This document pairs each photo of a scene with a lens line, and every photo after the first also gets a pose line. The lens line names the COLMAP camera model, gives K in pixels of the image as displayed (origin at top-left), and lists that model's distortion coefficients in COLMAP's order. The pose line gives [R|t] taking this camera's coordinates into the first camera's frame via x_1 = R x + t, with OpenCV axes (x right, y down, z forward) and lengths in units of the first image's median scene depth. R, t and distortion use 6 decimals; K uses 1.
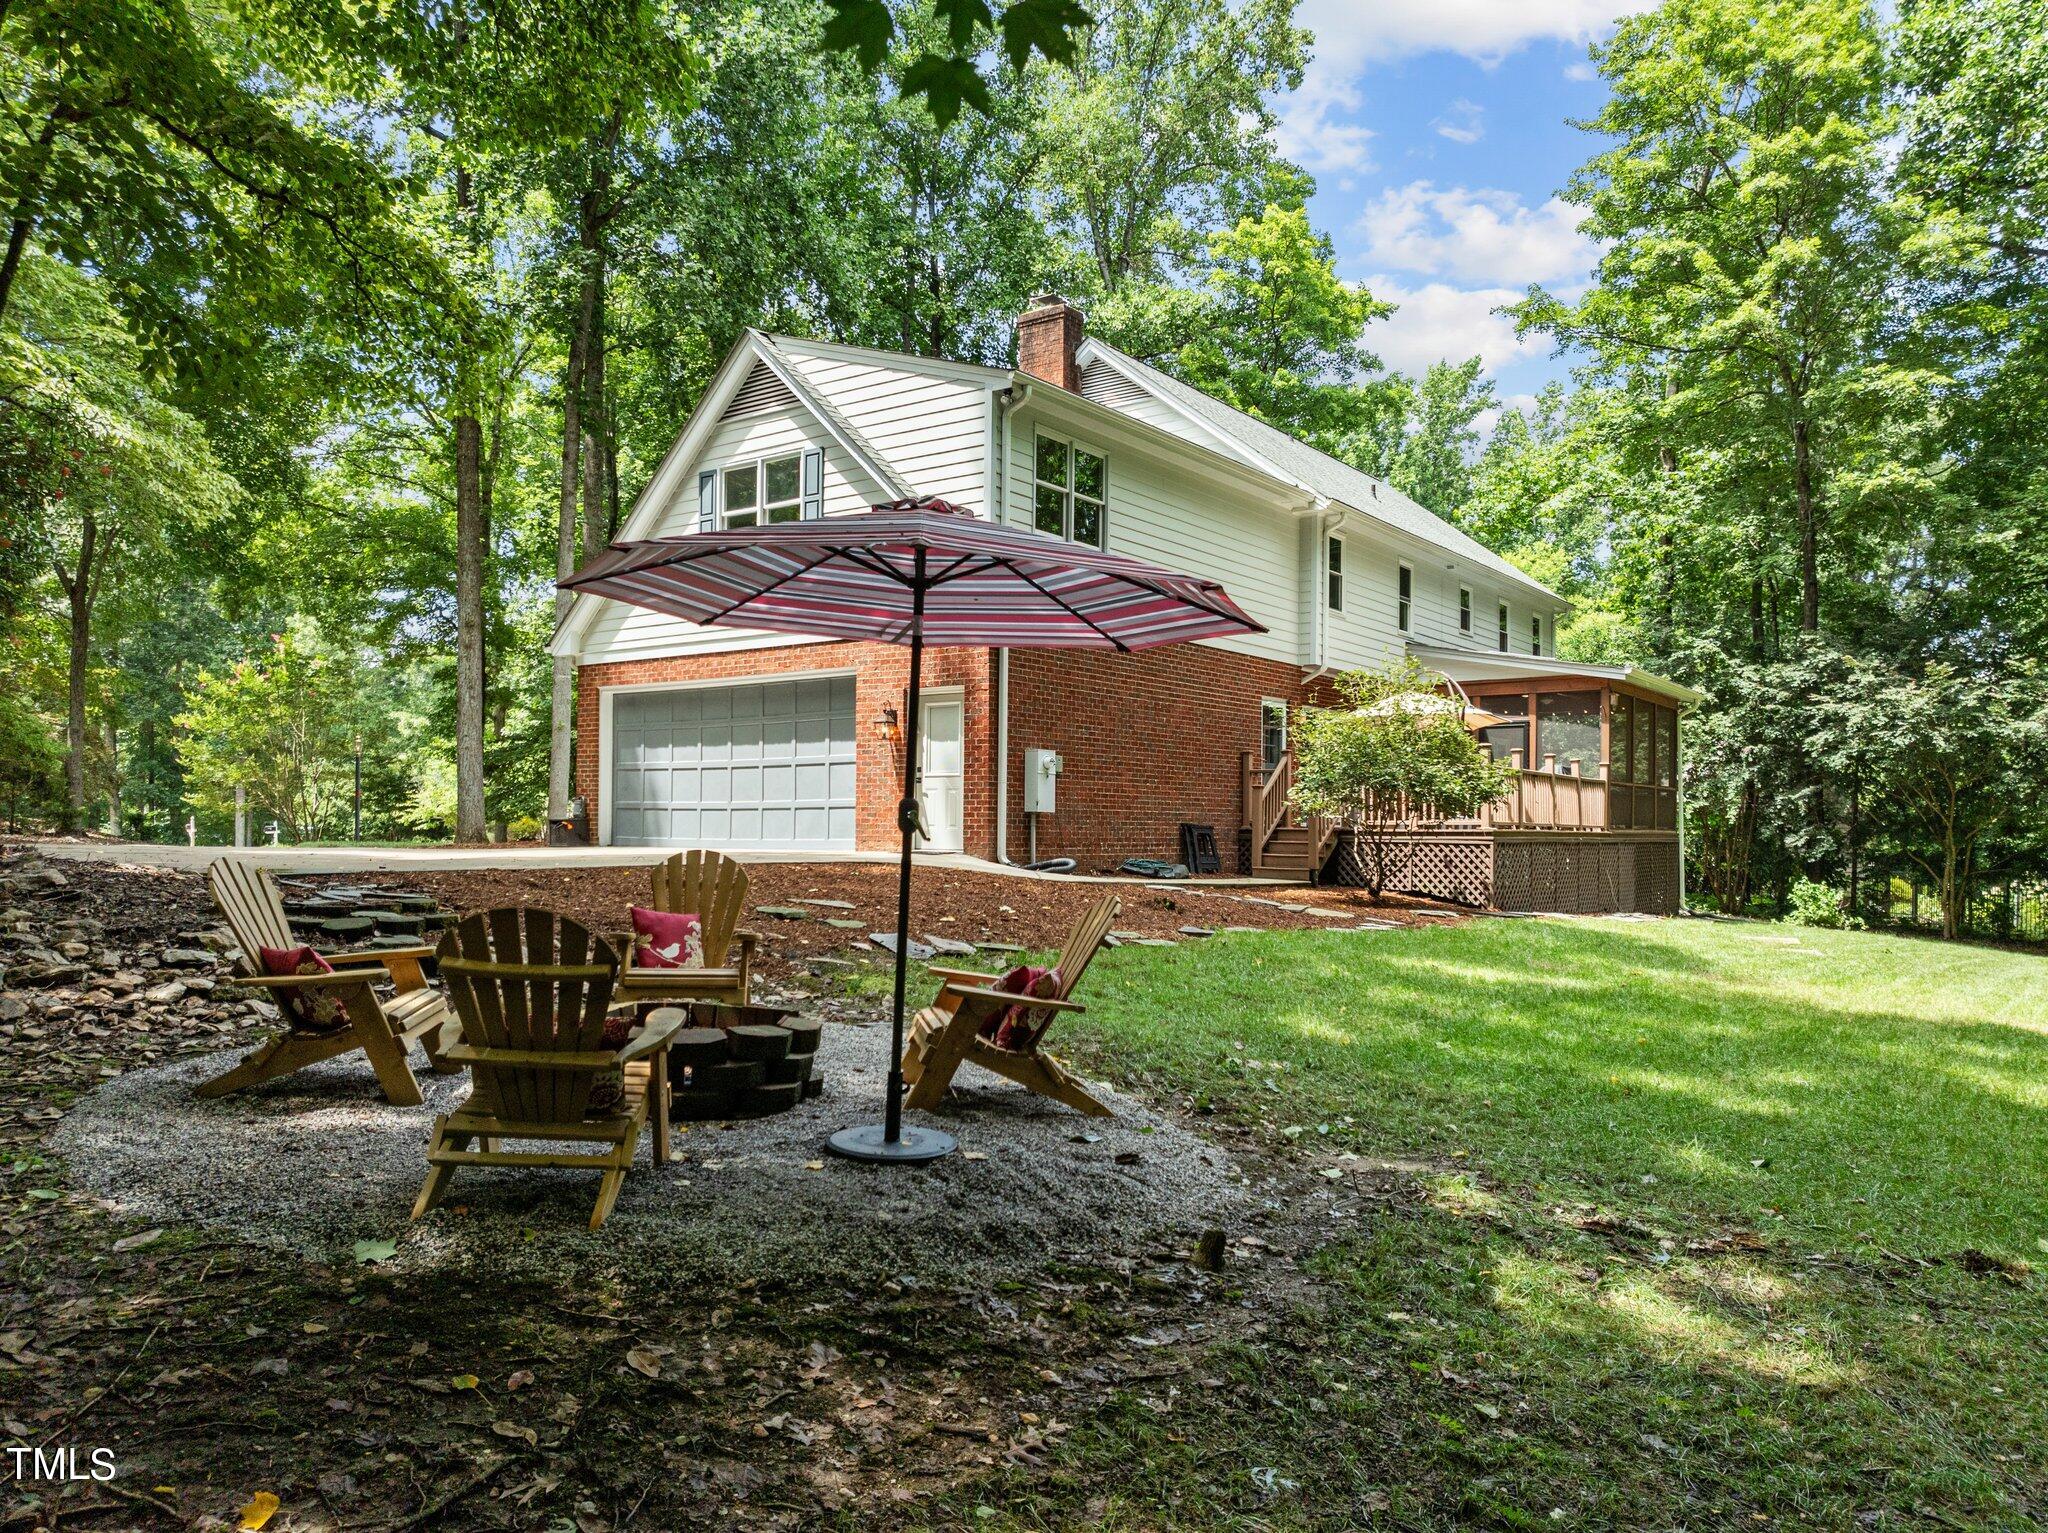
lens RADIAL K [[1433.1, 0, 1024.0], [0, 1433.1, 766.5], [0, 0, 1]] dist [0.006966, 0.001675]
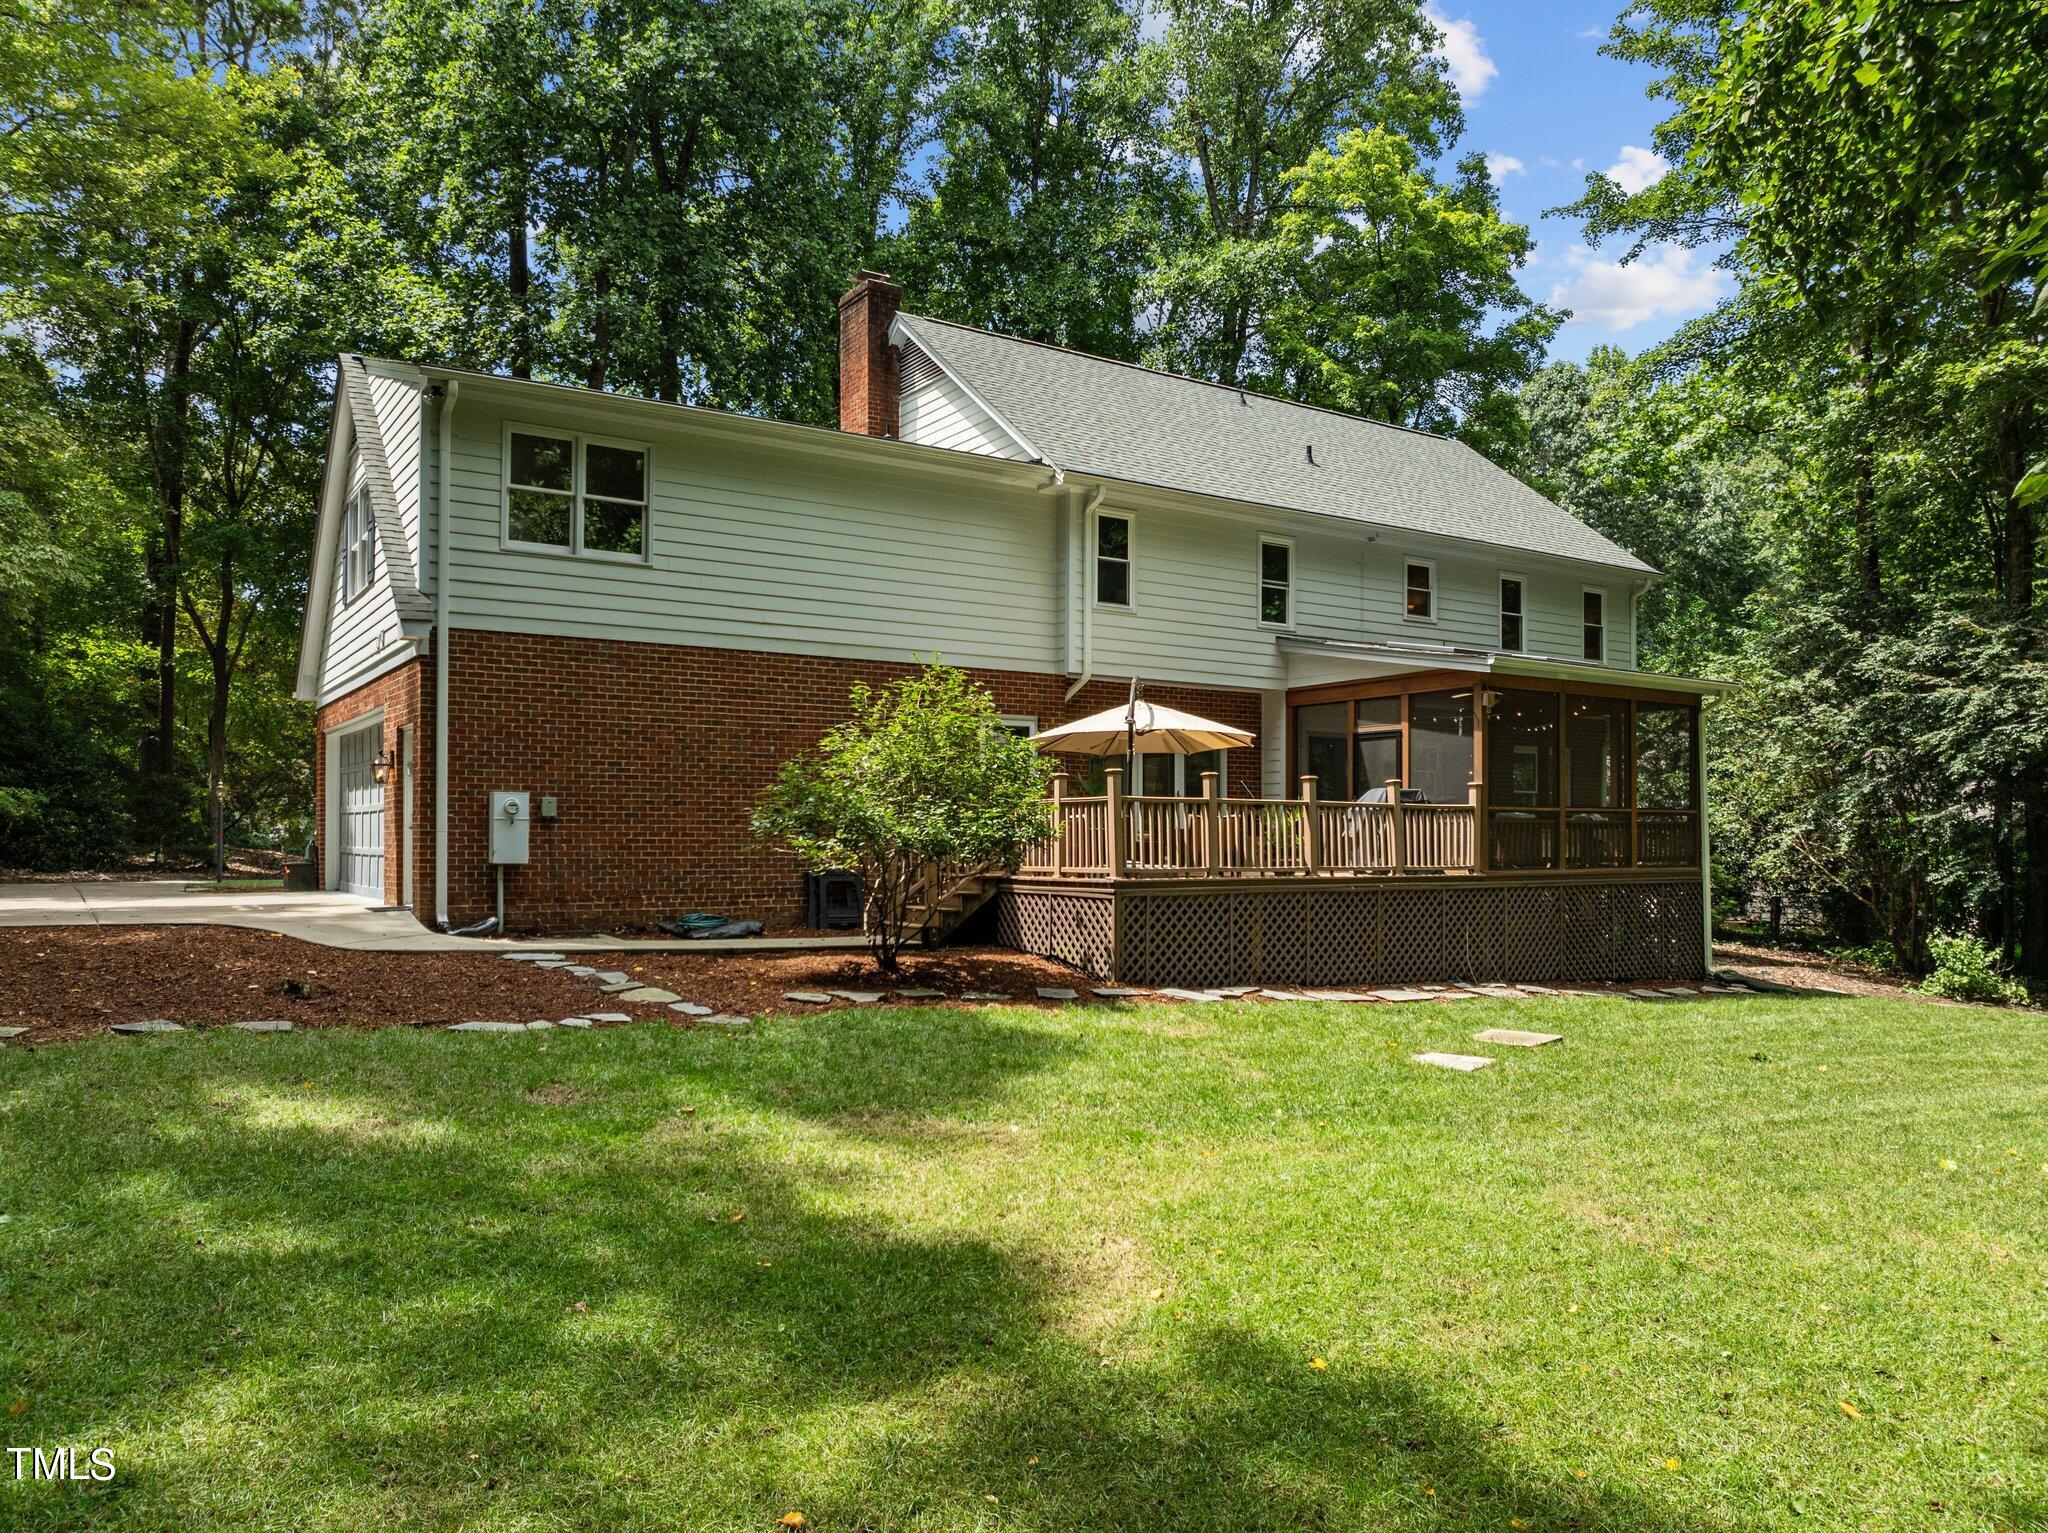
lens RADIAL K [[1438.8, 0, 1024.0], [0, 1438.8, 766.5], [0, 0, 1]] dist [0.000338, -0.002301]
pose [[0.940117, -0.025706, -0.339883, 0.445494], [0.022063, 0.999650, -0.014578, -0.005513], [0.340138, 0.006206, 0.940355, 0.207760]]
